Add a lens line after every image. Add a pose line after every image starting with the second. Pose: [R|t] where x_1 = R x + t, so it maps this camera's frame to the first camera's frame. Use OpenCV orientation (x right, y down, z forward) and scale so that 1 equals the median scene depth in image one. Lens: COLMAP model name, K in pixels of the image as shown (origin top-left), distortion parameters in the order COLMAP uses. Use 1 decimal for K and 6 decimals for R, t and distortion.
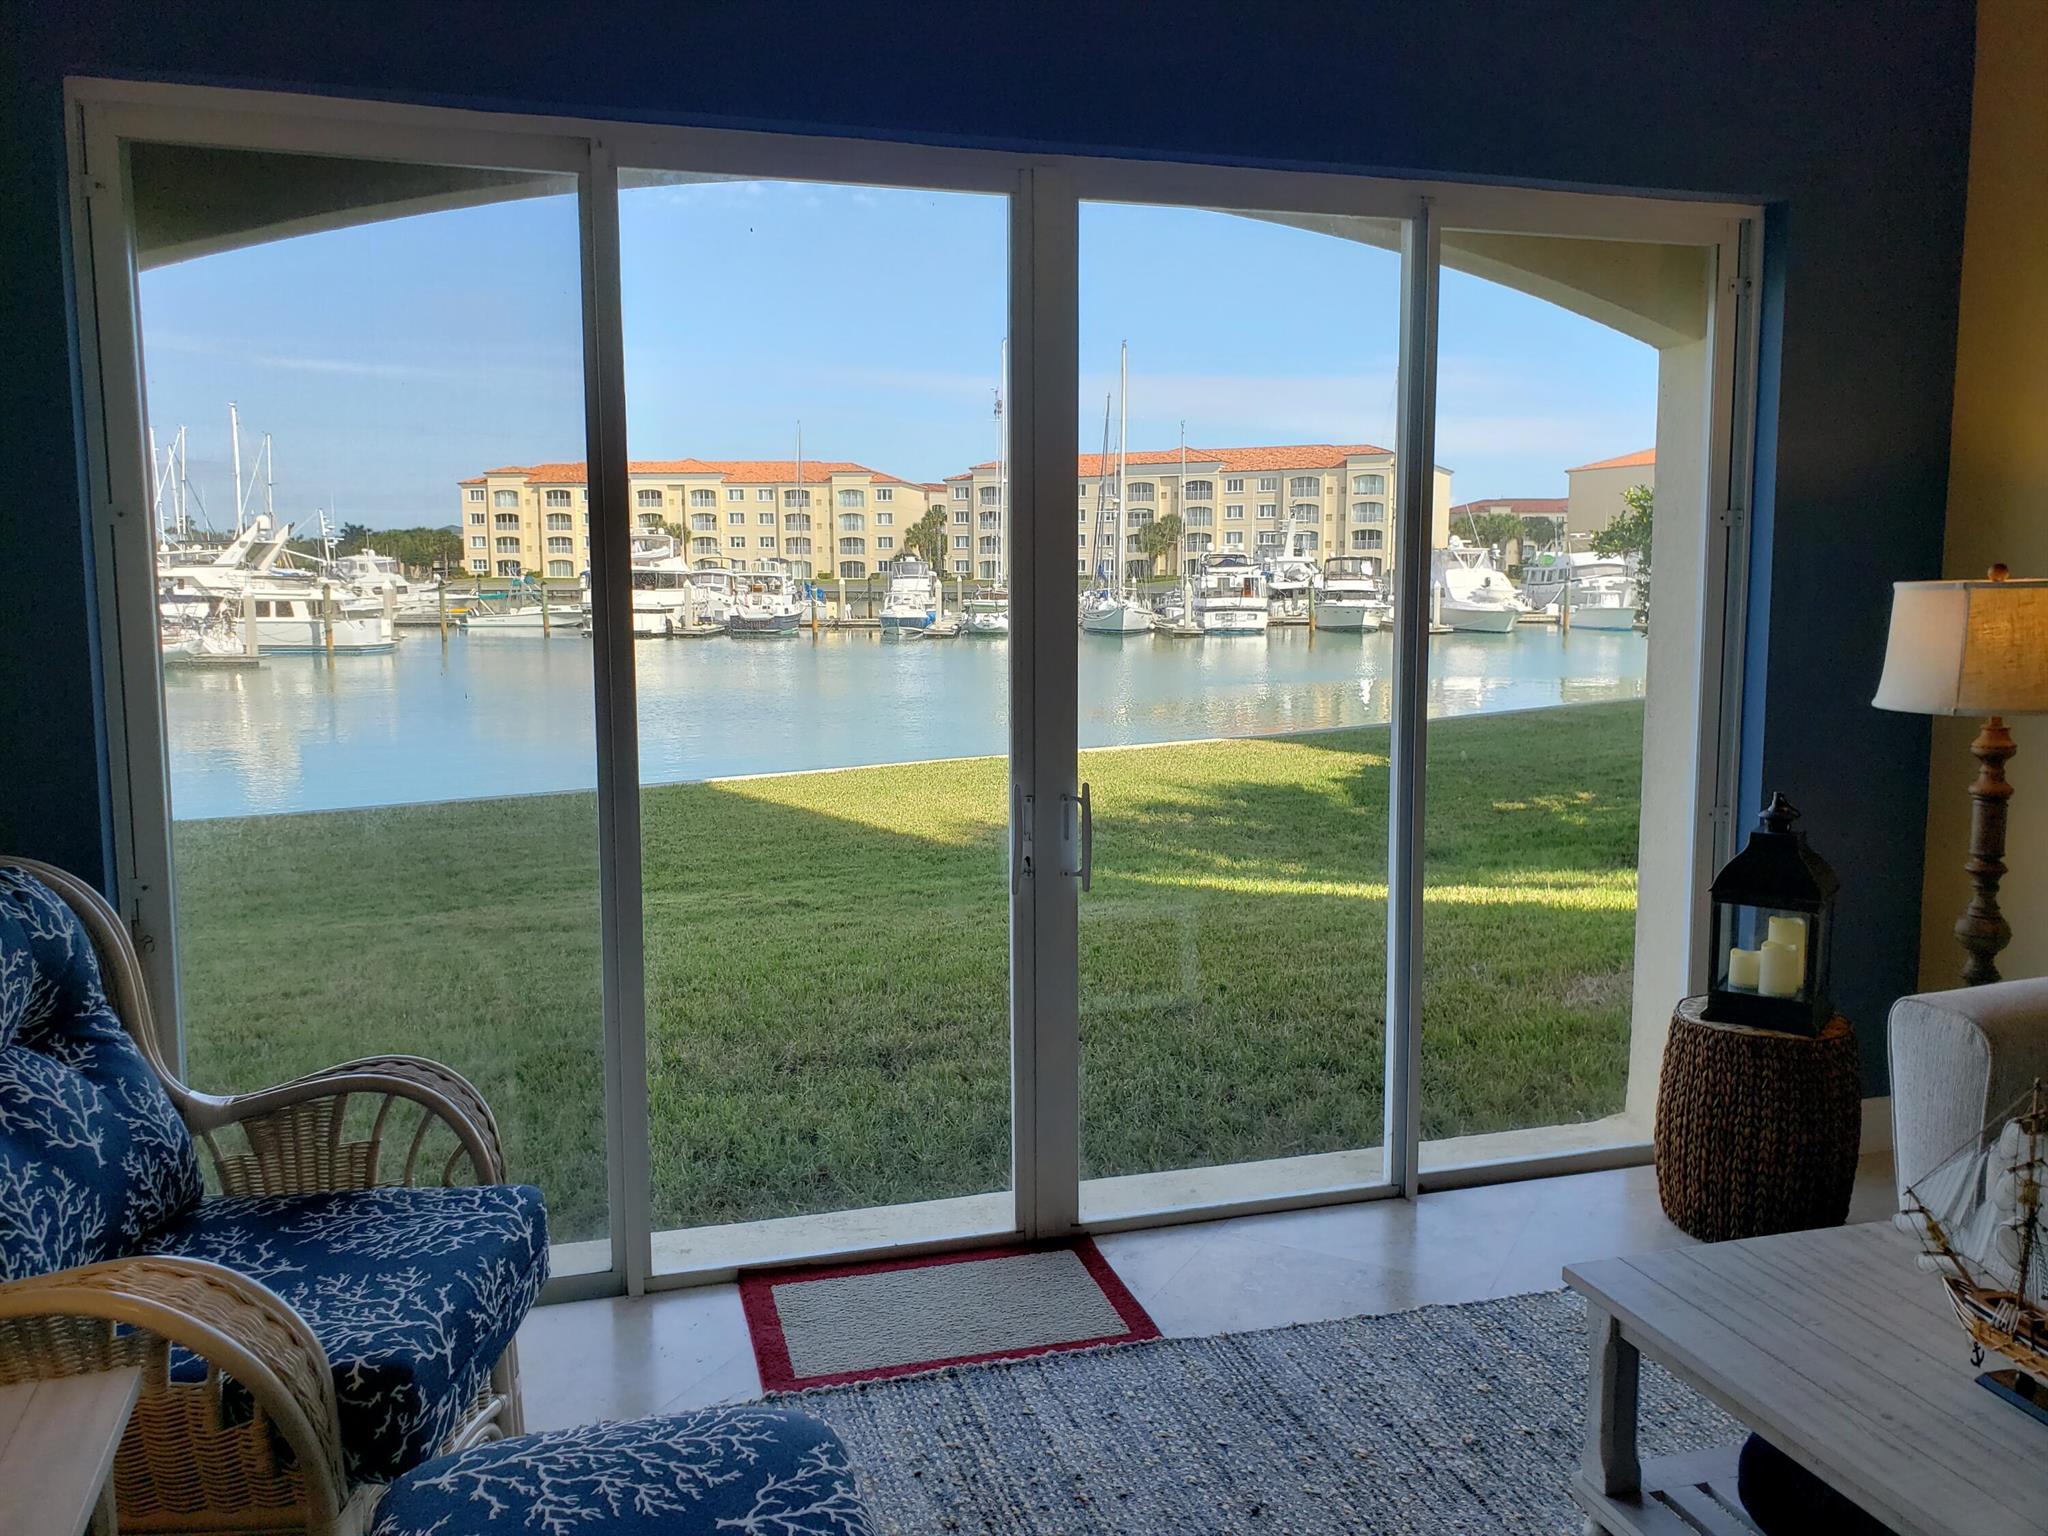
lens RADIAL K [[1587.3, 0, 1020.1], [0, 1587.3, 741.8], [0, 0, 1]] dist [-0.008274, 0.037290]
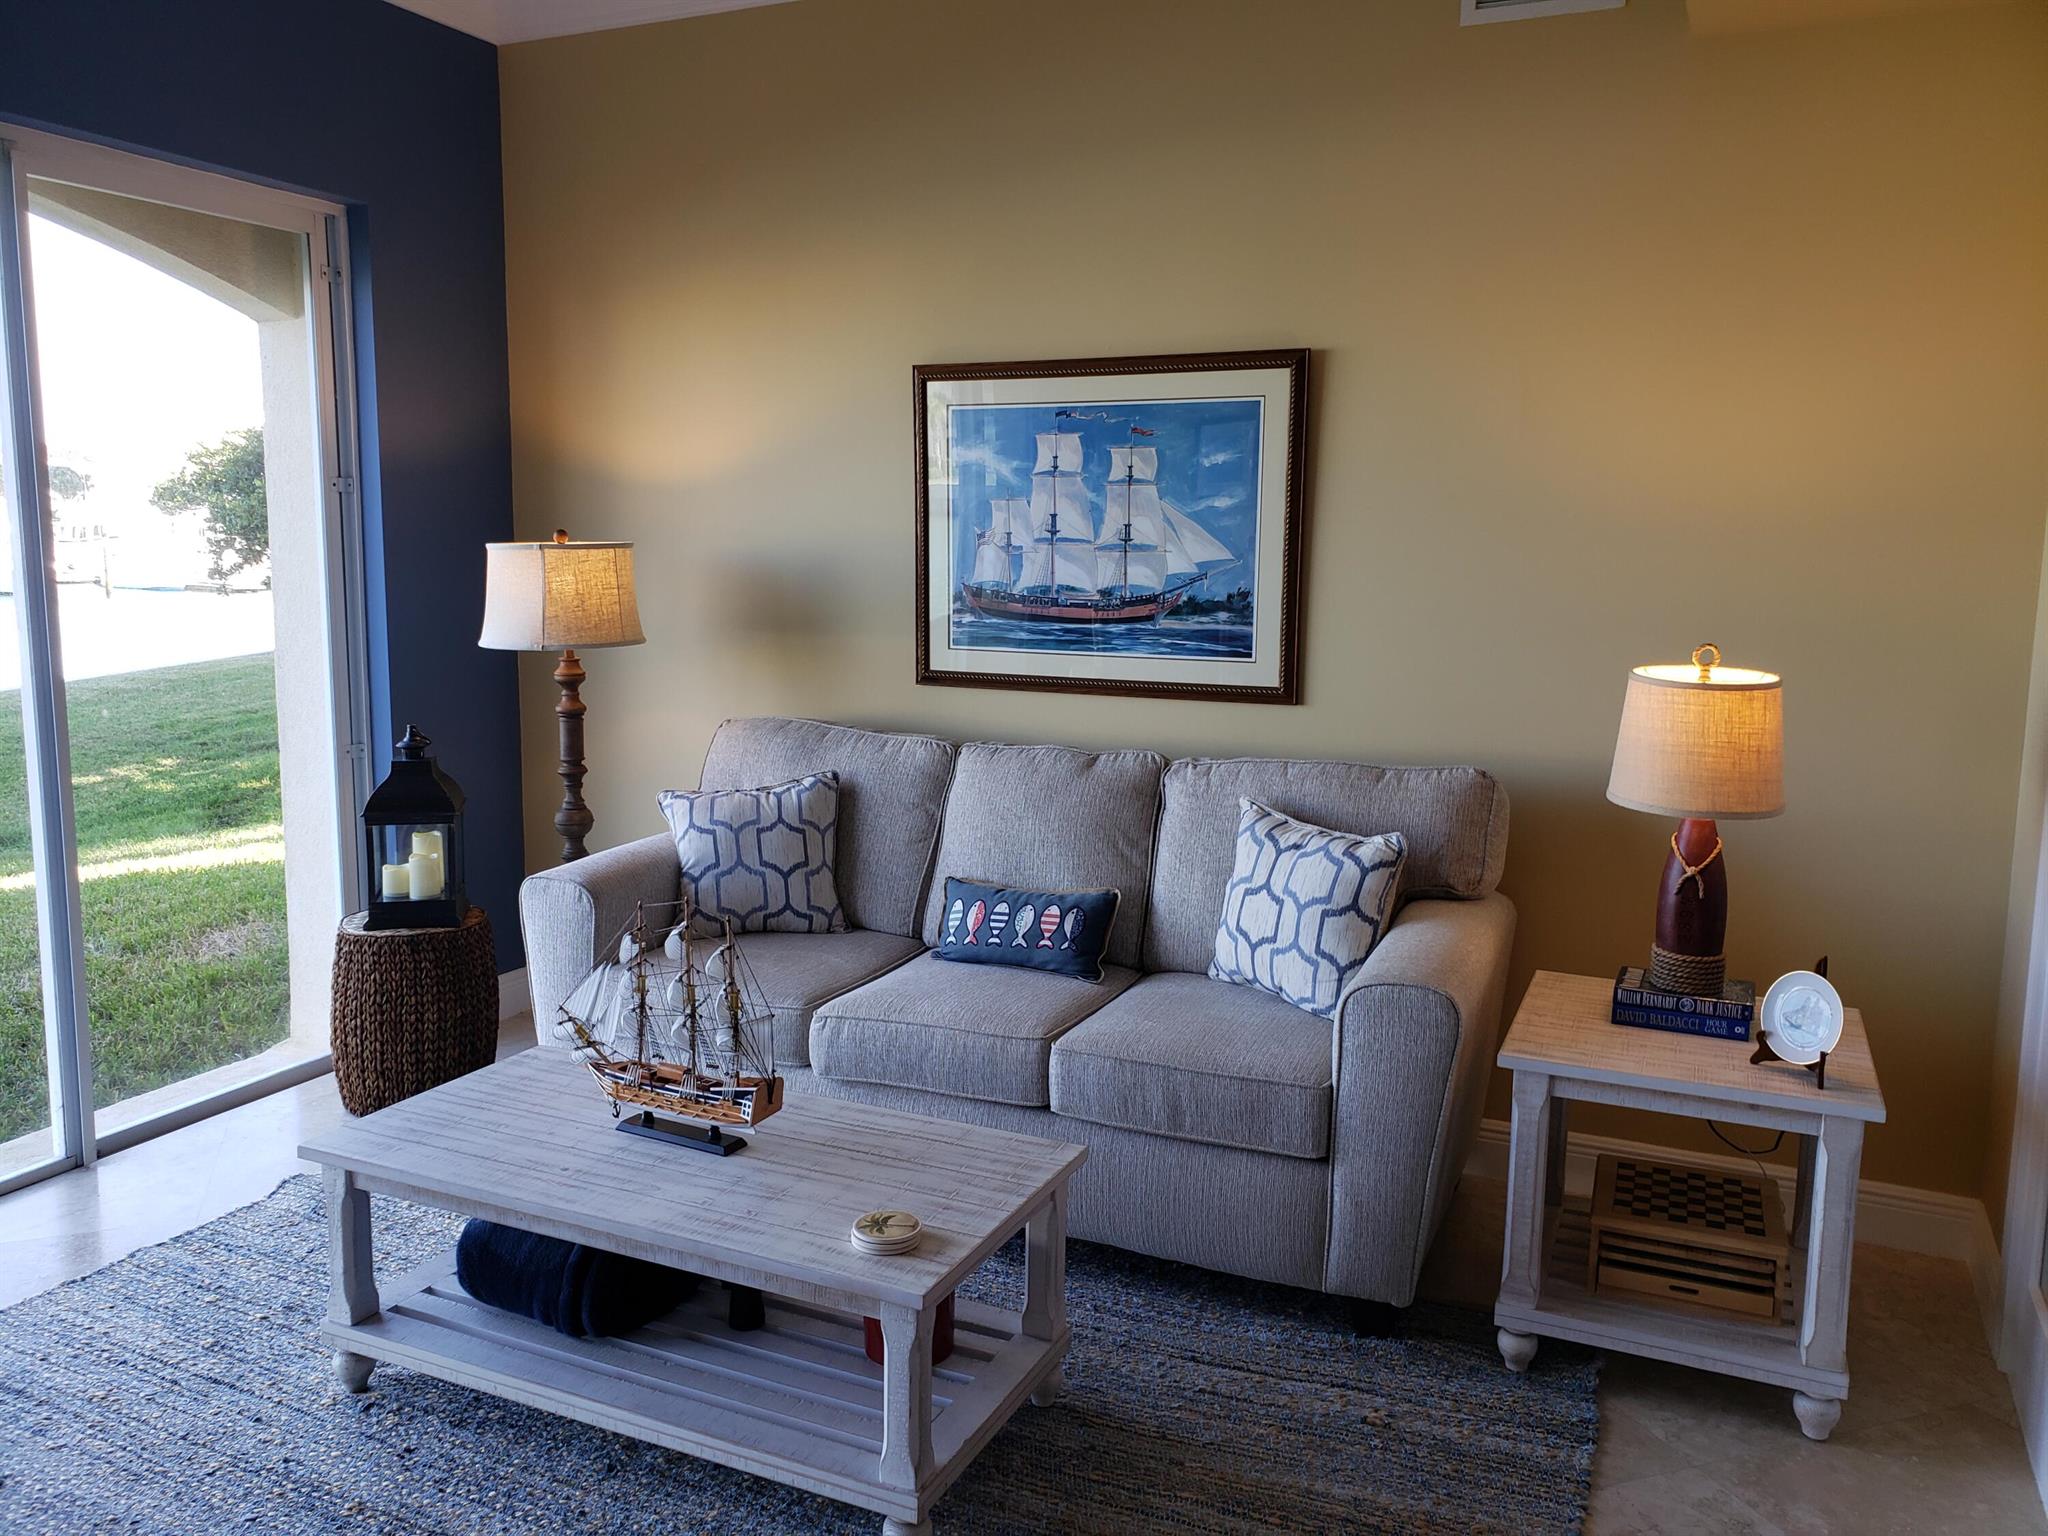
lens RADIAL K [[1587.3, 0, 1020.1], [0, 1587.3, 741.8], [0, 0, 1]] dist [-0.008274, 0.037290]
pose [[0.657139, -0.087457, 0.748679, -0.101382], [0.067874, 0.996077, 0.056781, 0.008960], [-0.750707, 0.013503, 0.660497, -0.101689]]
